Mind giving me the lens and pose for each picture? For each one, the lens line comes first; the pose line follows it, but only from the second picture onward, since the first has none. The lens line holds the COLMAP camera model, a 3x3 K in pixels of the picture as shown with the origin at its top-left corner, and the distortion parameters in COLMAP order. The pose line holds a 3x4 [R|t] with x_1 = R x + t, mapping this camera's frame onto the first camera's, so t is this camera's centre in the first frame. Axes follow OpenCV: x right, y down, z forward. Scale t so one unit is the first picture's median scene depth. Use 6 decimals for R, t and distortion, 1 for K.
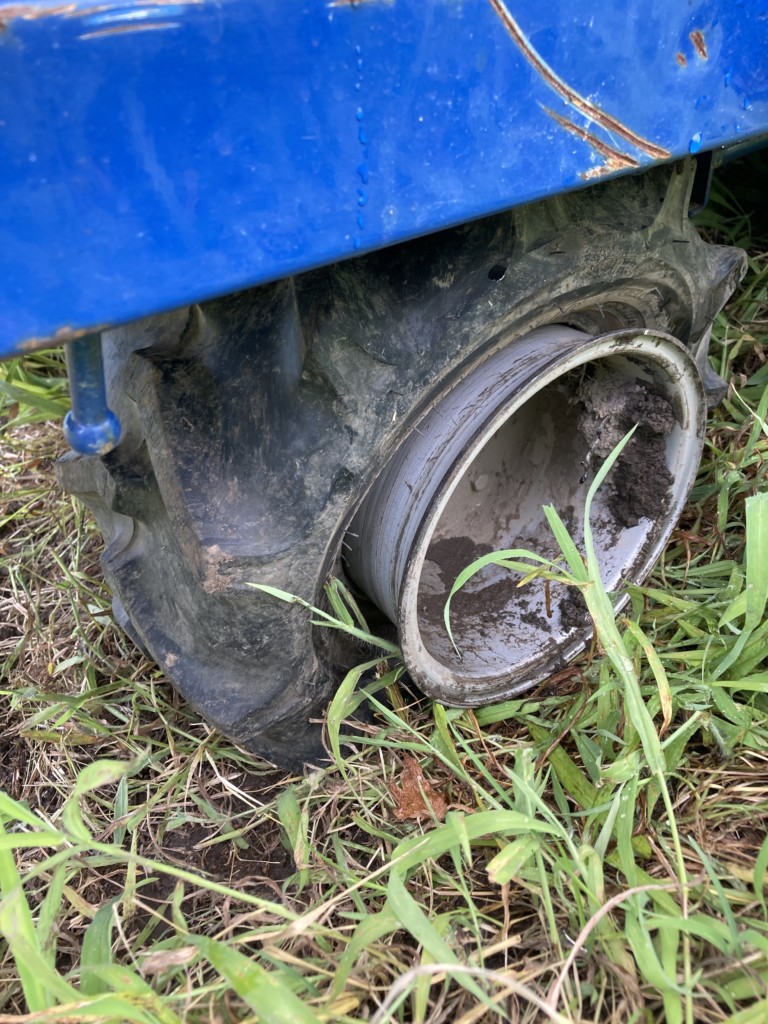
lens RADIAL K [[867.4, 0, 384.0], [0, 867.4, 512.0], [0, 0, 1]] dist [0.000546, 0.001724]
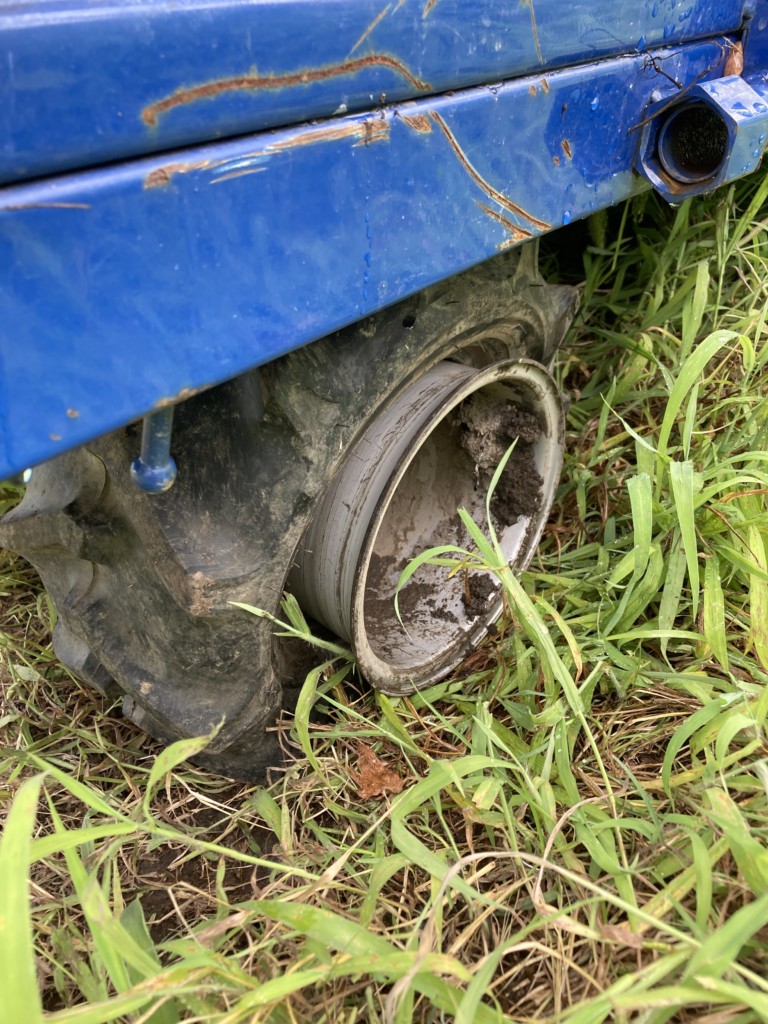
lens RADIAL K [[867.4, 0, 384.0], [0, 867.4, 512.0], [0, 0, 1]] dist [0.000546, 0.001724]
pose [[0.972230, -0.110049, 0.206540, -0.154151], [0.119358, 0.992298, -0.033127, 0.022308], [-0.201304, 0.056859, 0.977877, -0.143290]]
